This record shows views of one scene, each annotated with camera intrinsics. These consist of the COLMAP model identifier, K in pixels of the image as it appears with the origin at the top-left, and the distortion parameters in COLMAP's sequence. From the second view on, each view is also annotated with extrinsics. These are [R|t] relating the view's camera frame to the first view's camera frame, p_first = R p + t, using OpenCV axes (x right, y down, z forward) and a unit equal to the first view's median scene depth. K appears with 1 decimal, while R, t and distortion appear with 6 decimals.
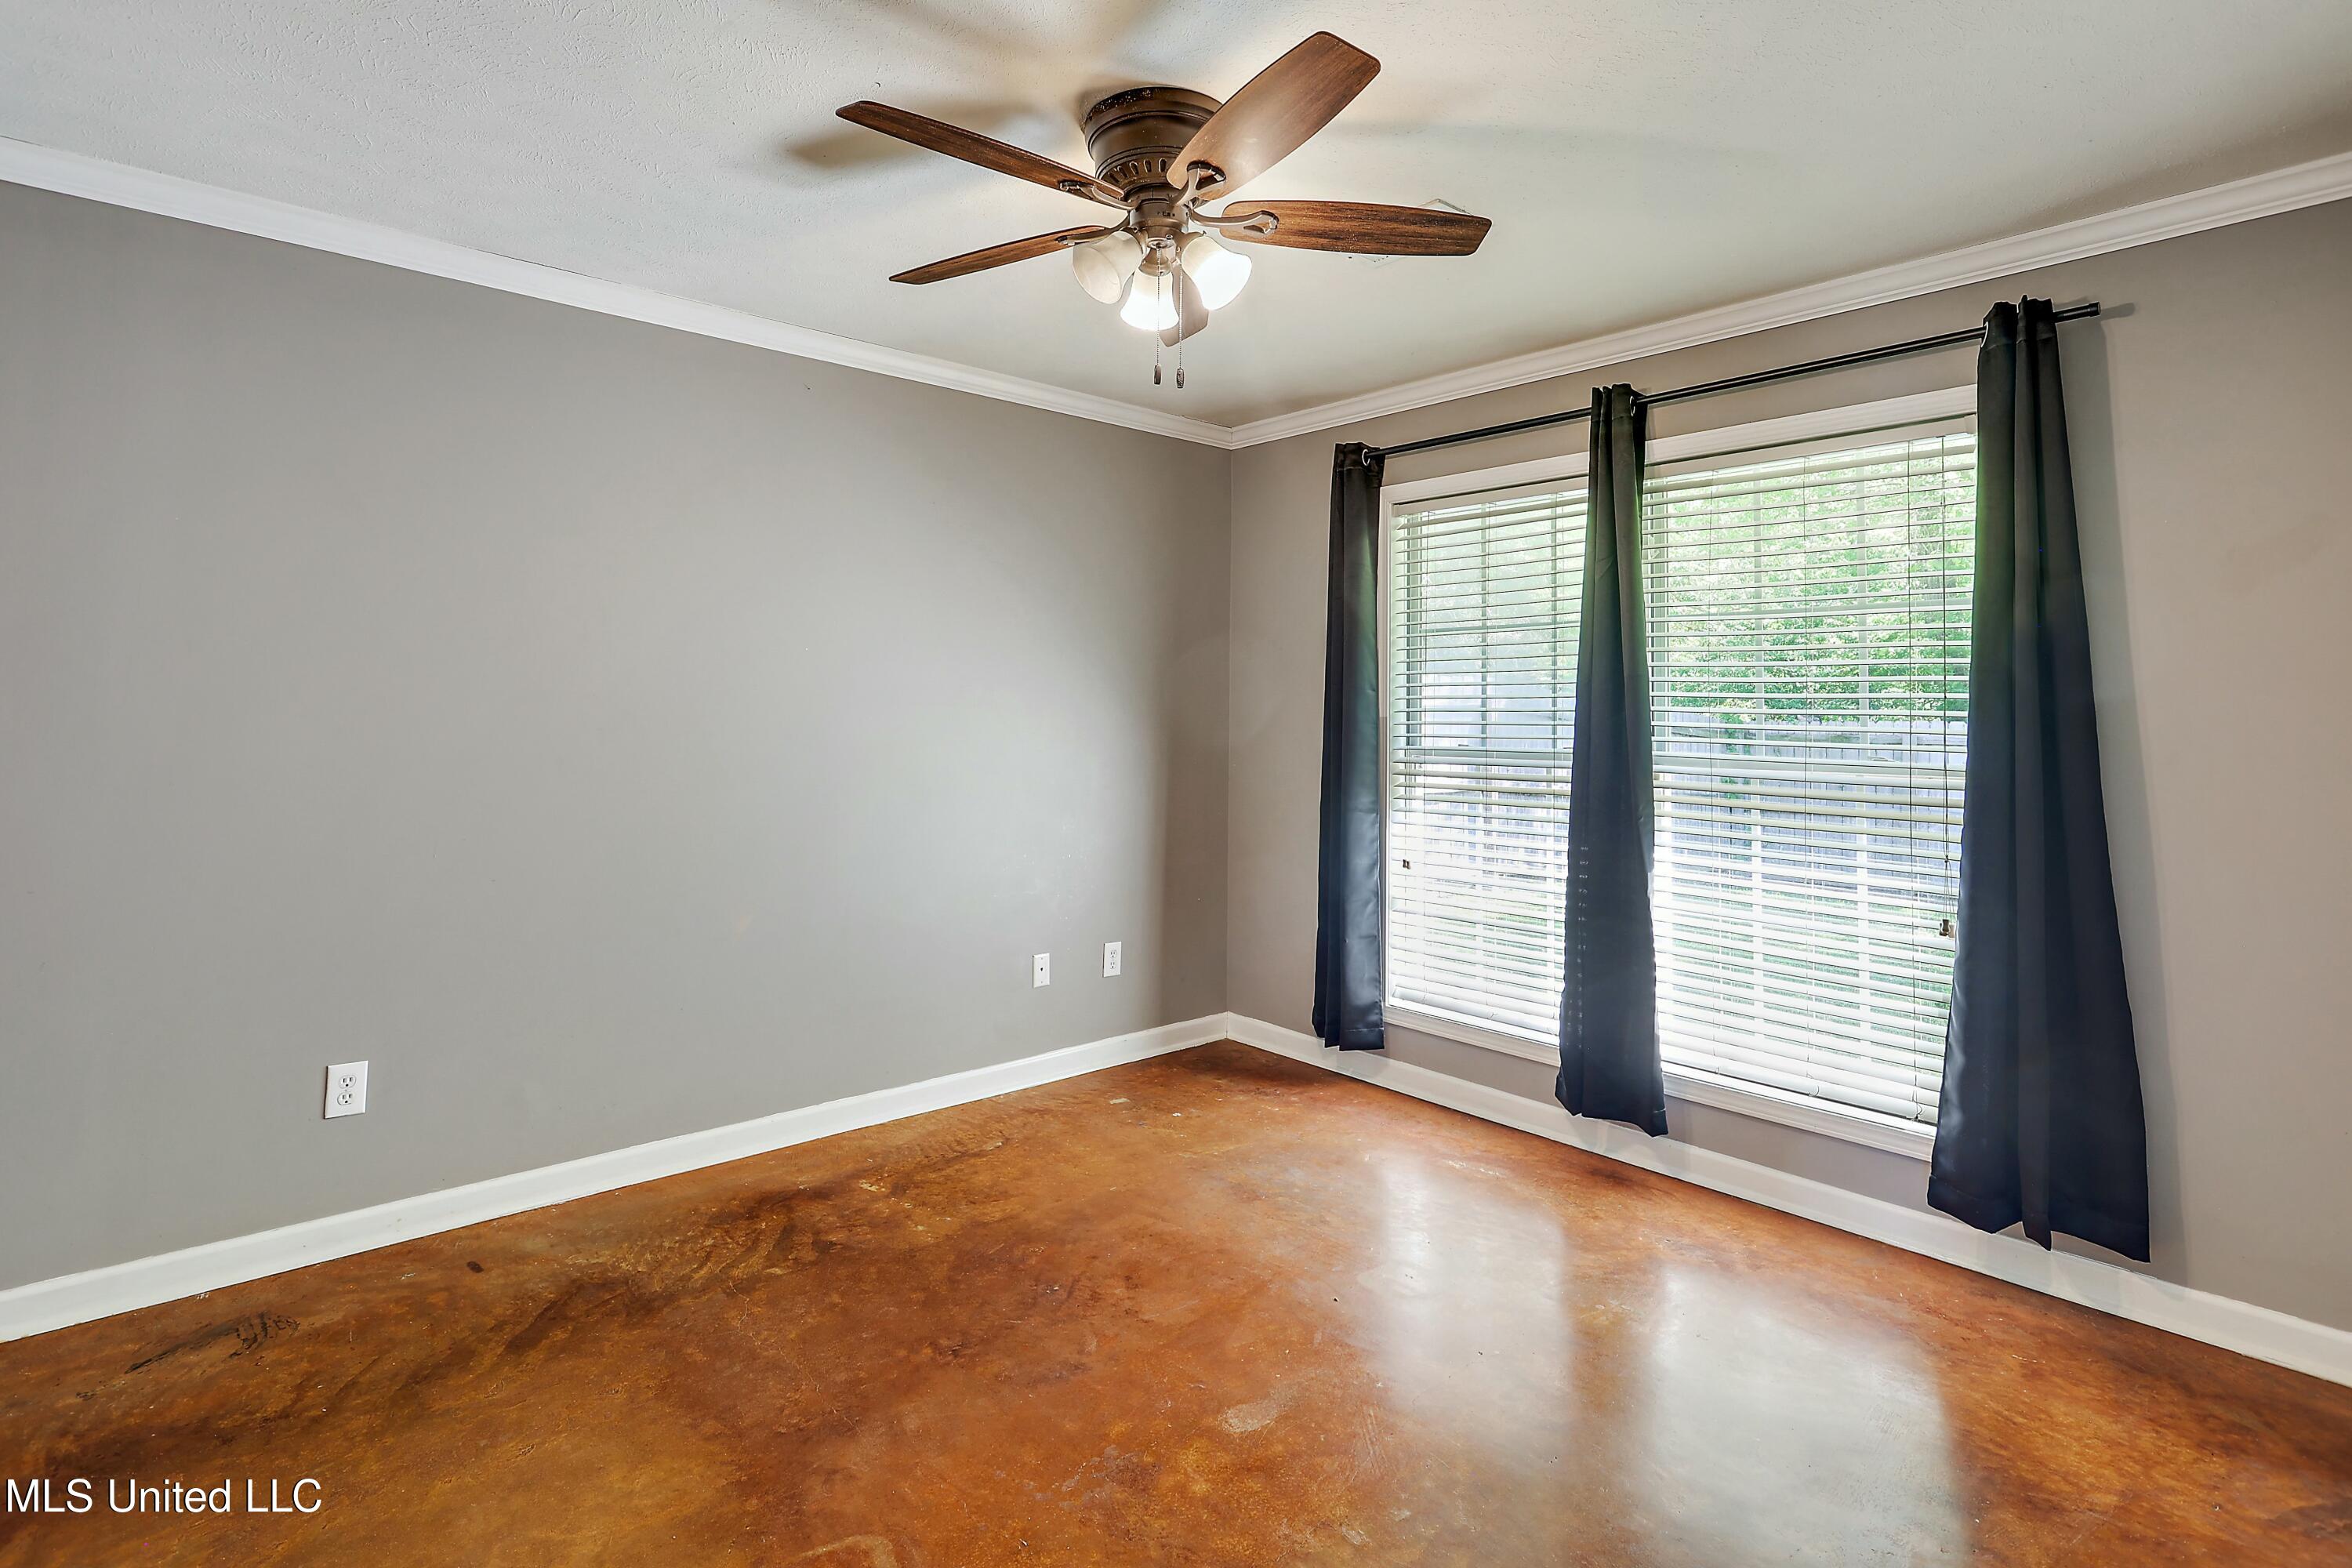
lens RADIAL K [[1132.0, 0, 1161.2], [0, 1132.0, 743.8], [0, 0, 1]] dist [-0.001819, 0.000809]
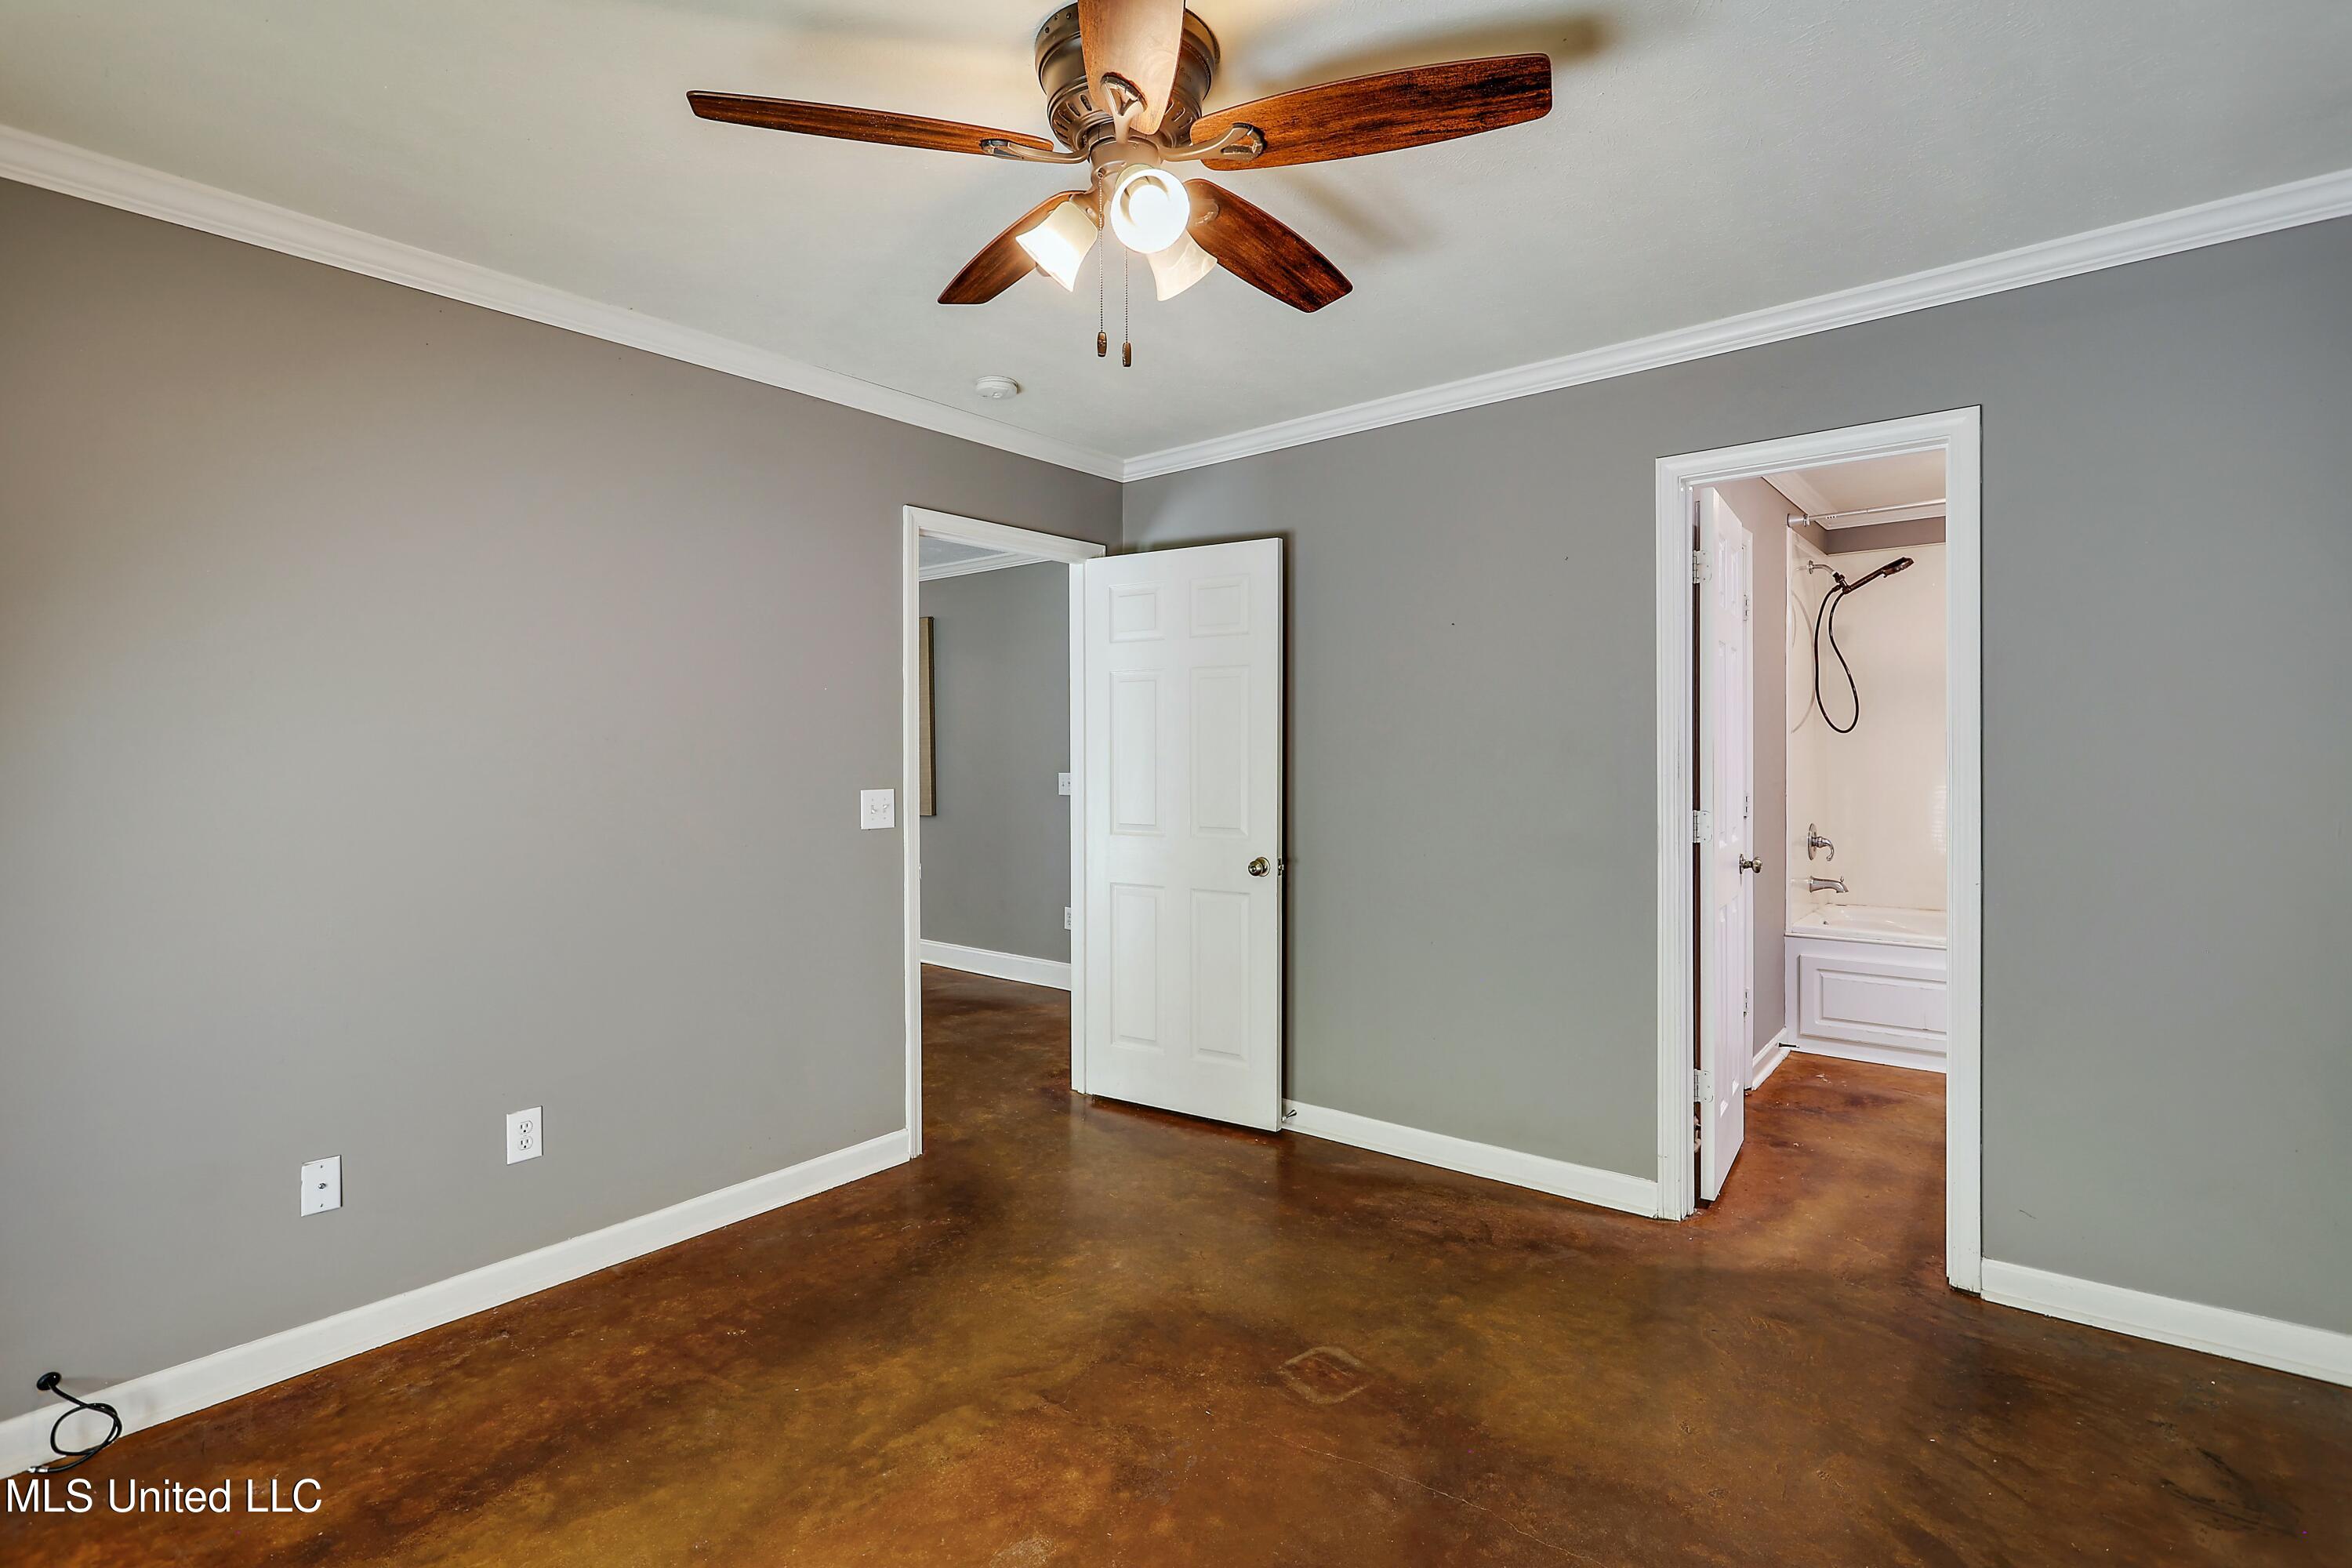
lens RADIAL K [[1122.1, 0, 1166.1], [0, 1122.1, 765.7], [0, 0, 1]] dist [-0.010015, 0.004650]
pose [[-0.987659, -0.002043, -0.156609, 0.112603], [-0.007557, 0.999372, 0.034620, -0.055409], [0.156440, 0.035376, -0.987054, 2.014478]]
